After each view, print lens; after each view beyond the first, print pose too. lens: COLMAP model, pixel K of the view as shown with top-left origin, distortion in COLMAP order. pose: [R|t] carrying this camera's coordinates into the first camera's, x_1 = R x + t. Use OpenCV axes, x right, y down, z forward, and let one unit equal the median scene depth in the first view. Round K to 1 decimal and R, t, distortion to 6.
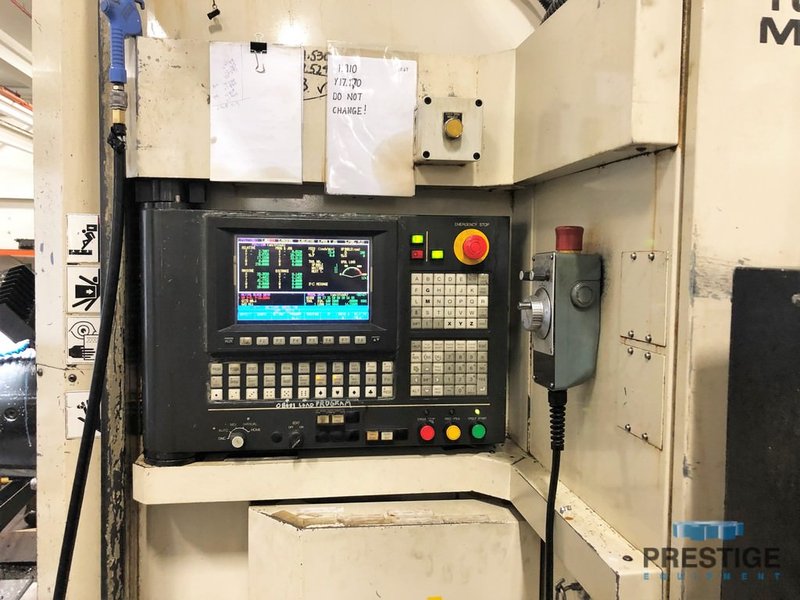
lens RADIAL K [[648.4, 0, 400.8], [0, 648.4, 295.0], [0, 0, 1]] dist [-0.001779, 0.003970]
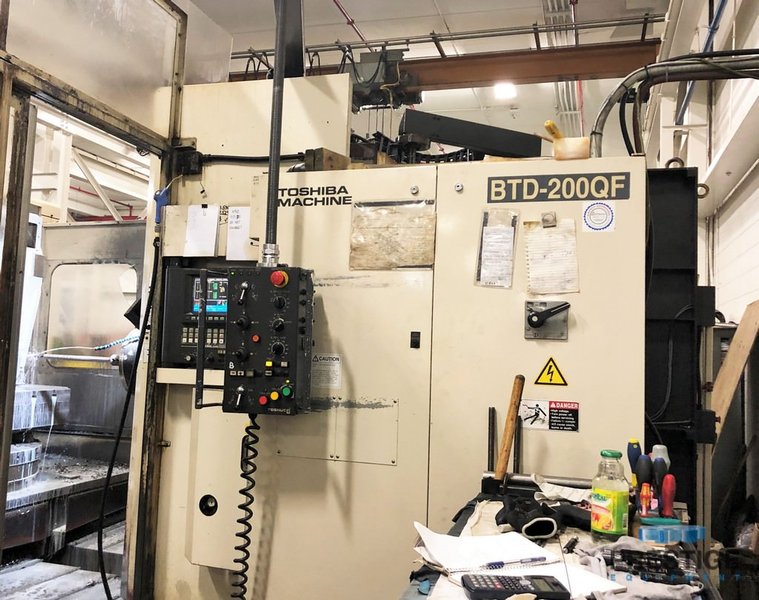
lens RADIAL K [[748.7, 0, 378.3], [0, 748.7, 300.8], [0, 0, 1]] dist [-0.012507, 0.000000]
pose [[0.909845, -0.008677, -0.414859, 1.604121], [-0.050865, 0.989909, -0.132258, 0.347142], [0.411820, 0.141436, 0.900222, -1.325610]]
